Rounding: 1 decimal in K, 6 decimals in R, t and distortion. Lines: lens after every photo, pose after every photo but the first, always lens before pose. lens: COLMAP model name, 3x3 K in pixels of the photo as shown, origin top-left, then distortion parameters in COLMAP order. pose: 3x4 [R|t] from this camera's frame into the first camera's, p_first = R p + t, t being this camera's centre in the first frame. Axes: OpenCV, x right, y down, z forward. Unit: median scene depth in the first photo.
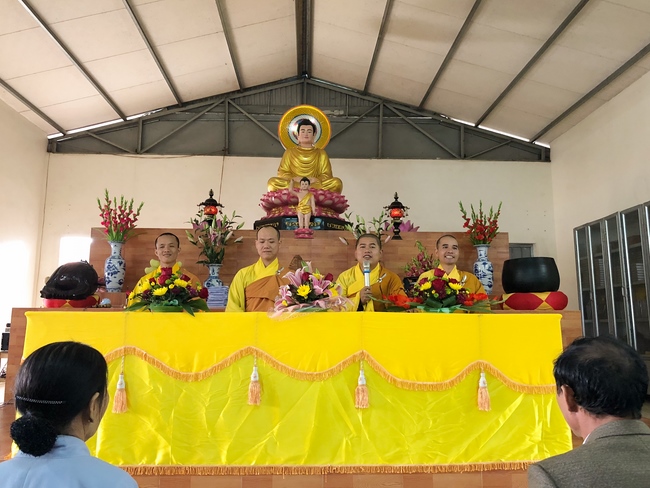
lens RADIAL K [[546.1, 0, 324.1], [0, 546.1, 234.8], [0, 0, 1]] dist [0.073774, -0.205925]
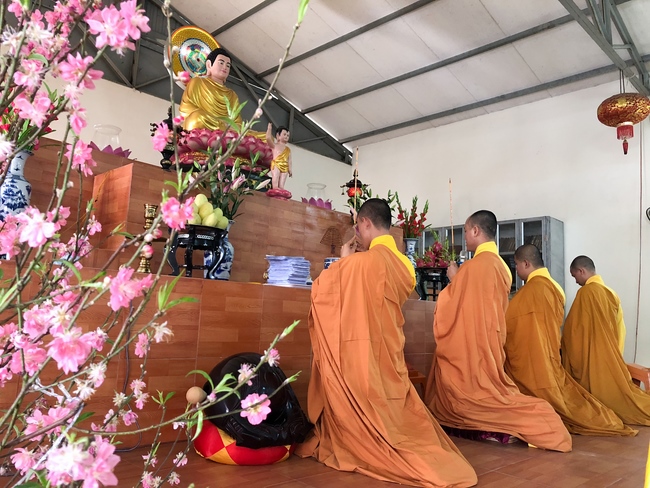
lens RADIAL K [[540.9, 0, 324.6], [0, 540.9, 236.0], [0, 0, 1]] dist [0.009464, 0.002144]
pose [[0.742433, 0.133610, 0.656461, -0.458897], [-0.154274, 0.987672, -0.026543, 0.060375], [-0.651914, -0.081568, 0.753893, 0.345487]]
